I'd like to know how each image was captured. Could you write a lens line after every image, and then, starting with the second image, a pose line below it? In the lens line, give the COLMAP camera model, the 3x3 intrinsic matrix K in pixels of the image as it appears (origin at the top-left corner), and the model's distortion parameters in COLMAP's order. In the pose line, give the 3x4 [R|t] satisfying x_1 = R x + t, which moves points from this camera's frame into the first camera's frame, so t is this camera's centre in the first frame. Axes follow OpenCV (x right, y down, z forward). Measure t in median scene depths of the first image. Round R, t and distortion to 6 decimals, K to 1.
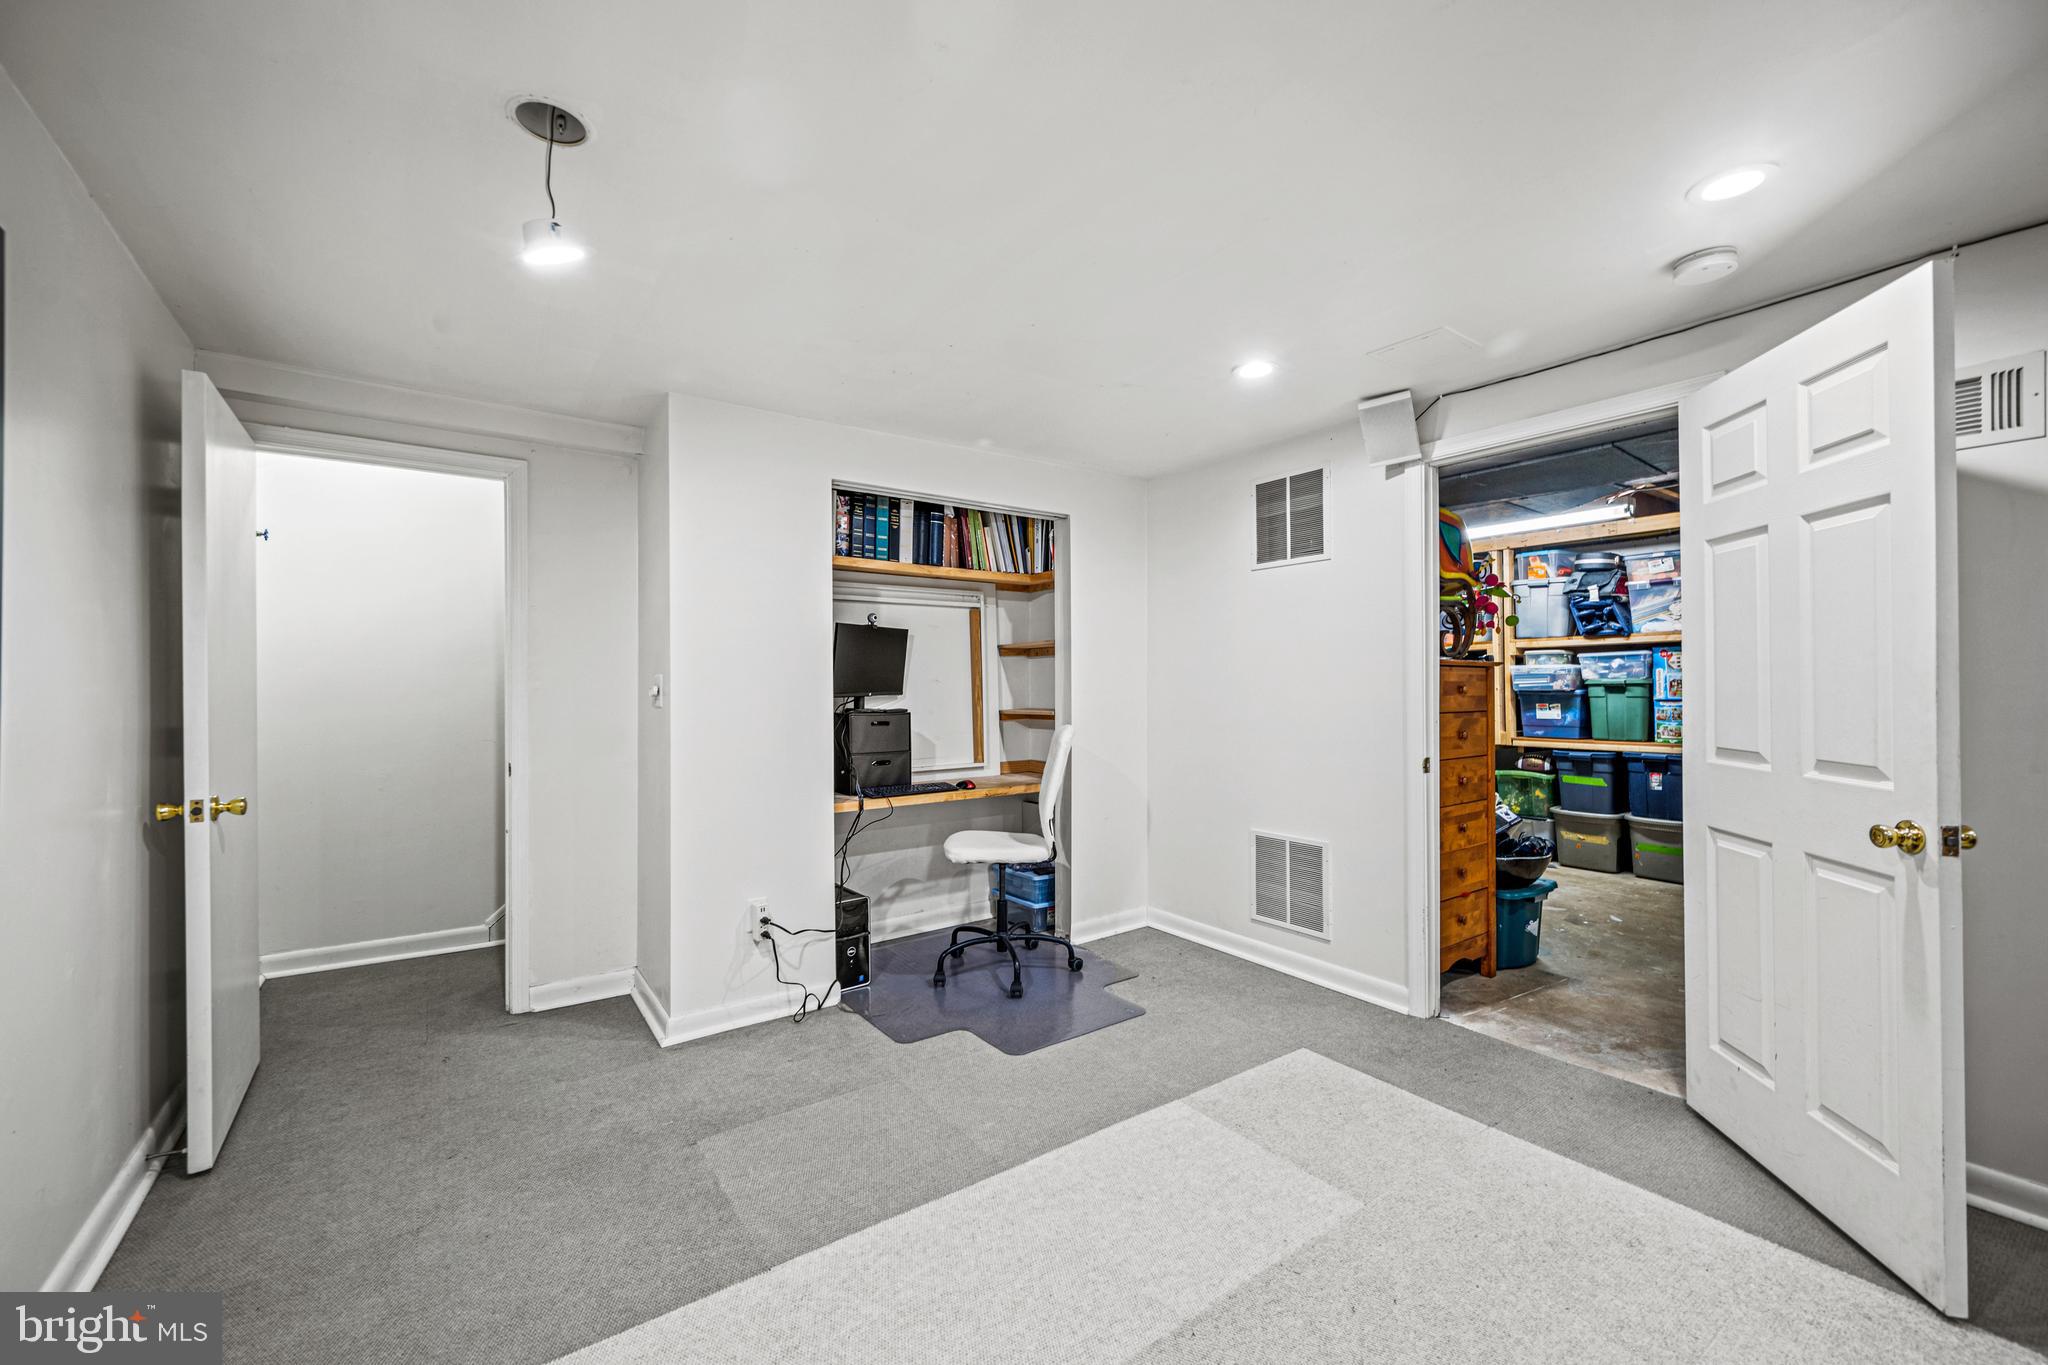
lens RADIAL K [[825.4, 0, 1024.1], [0, 825.4, 680.0], [0, 0, 1]] dist [-0.001838, 0.001481]
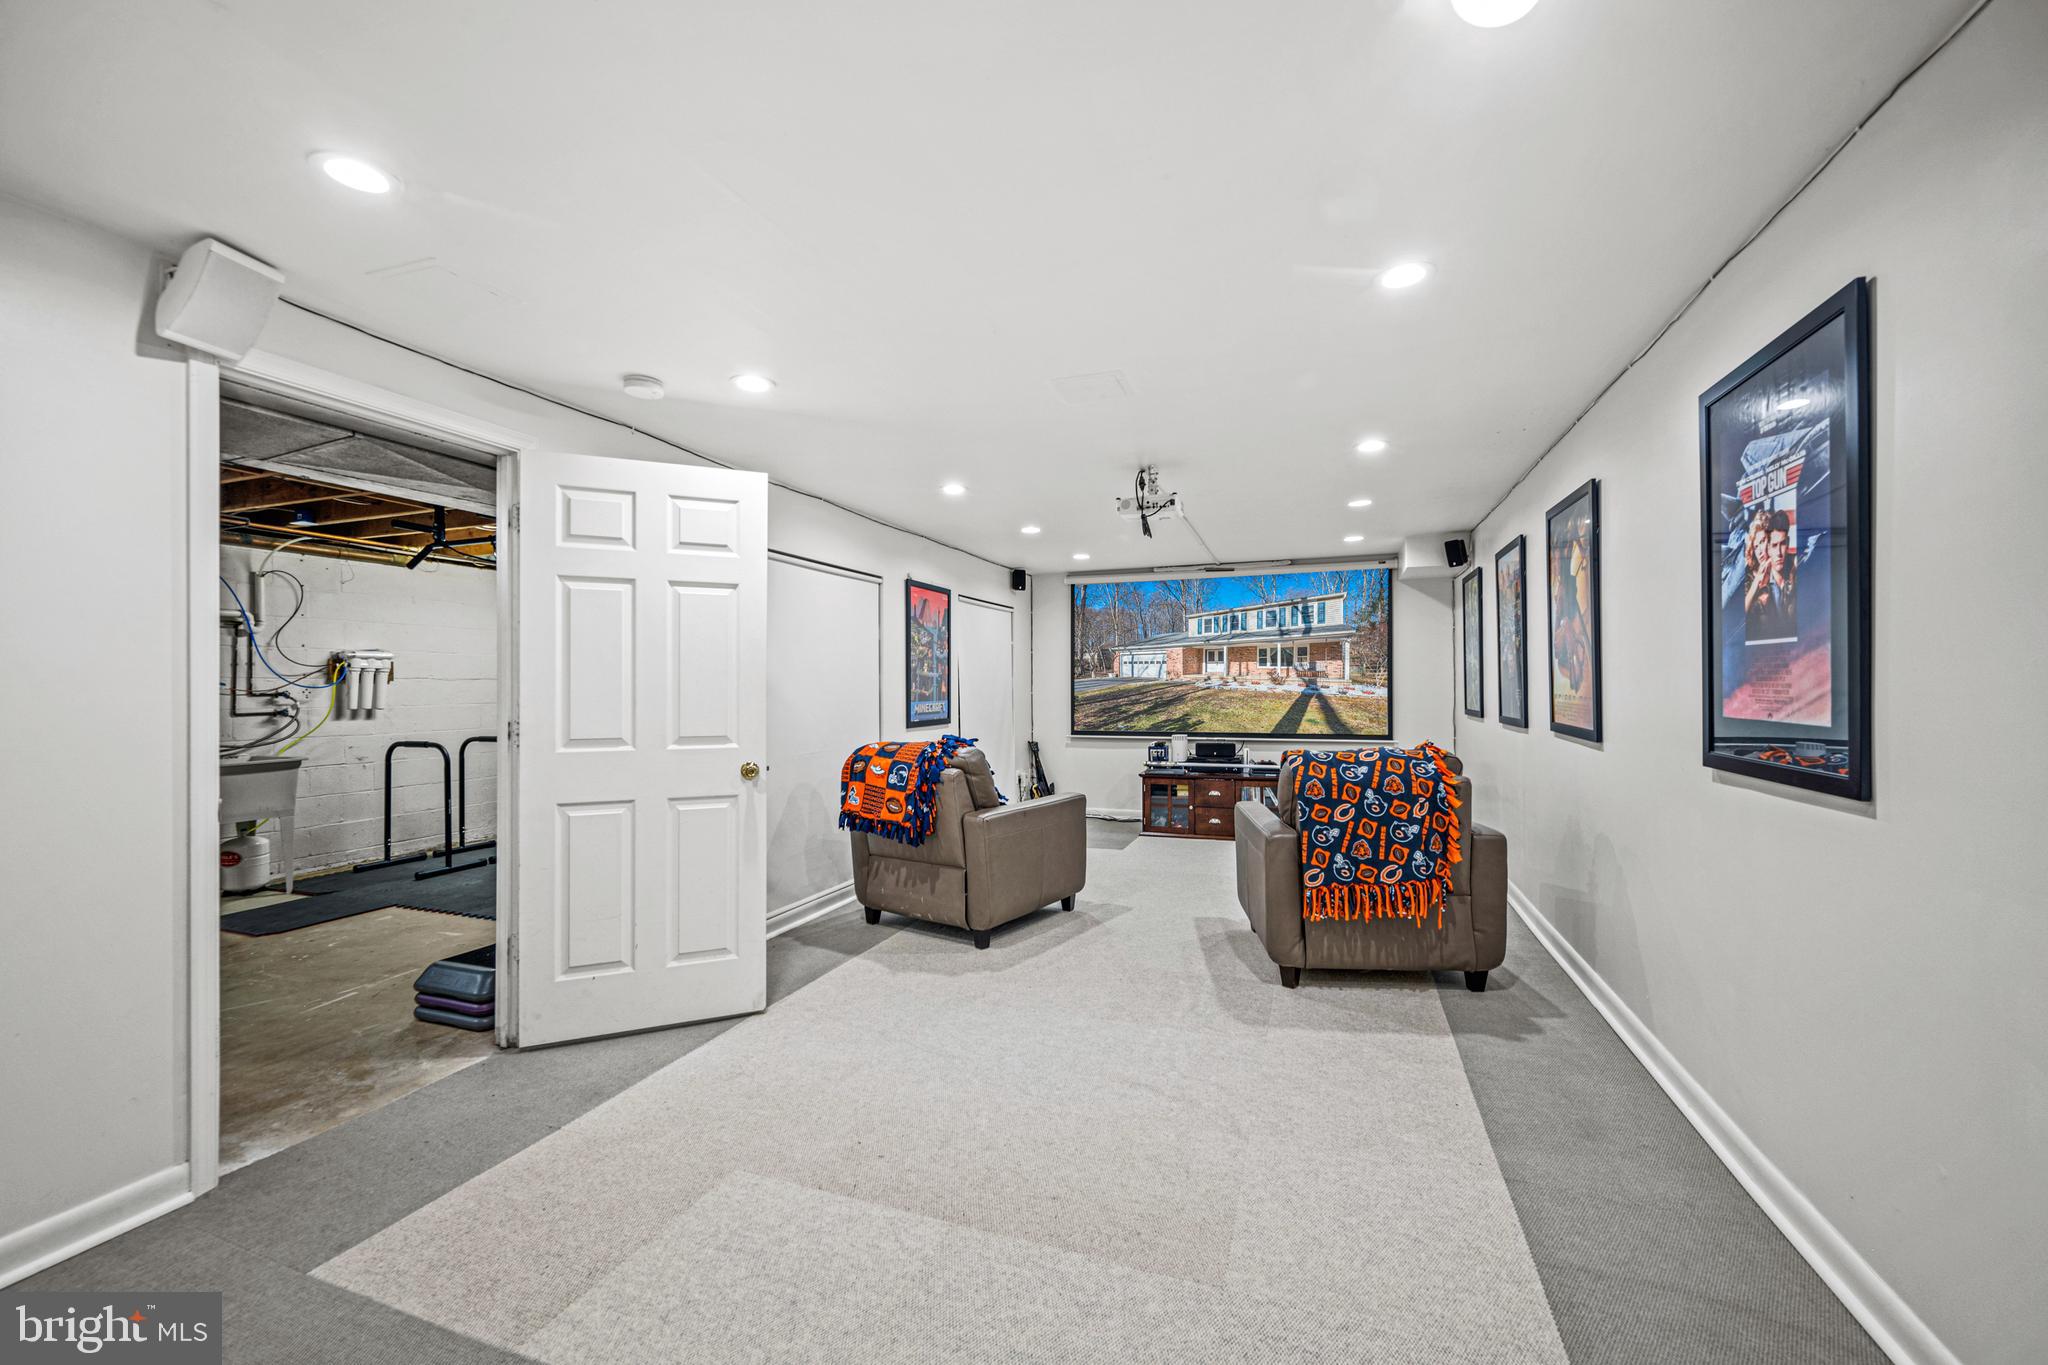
lens RADIAL K [[825.4, 0, 1023.3], [0, 825.4, 687.1], [0, 0, 1]] dist [-0.001838, 0.001481]
pose [[-0.568061, 0.008595, 0.822942, -0.617836], [0.001117, 0.999953, -0.009672, 0.013902], [-0.822986, -0.004575, -0.568044, 1.165028]]
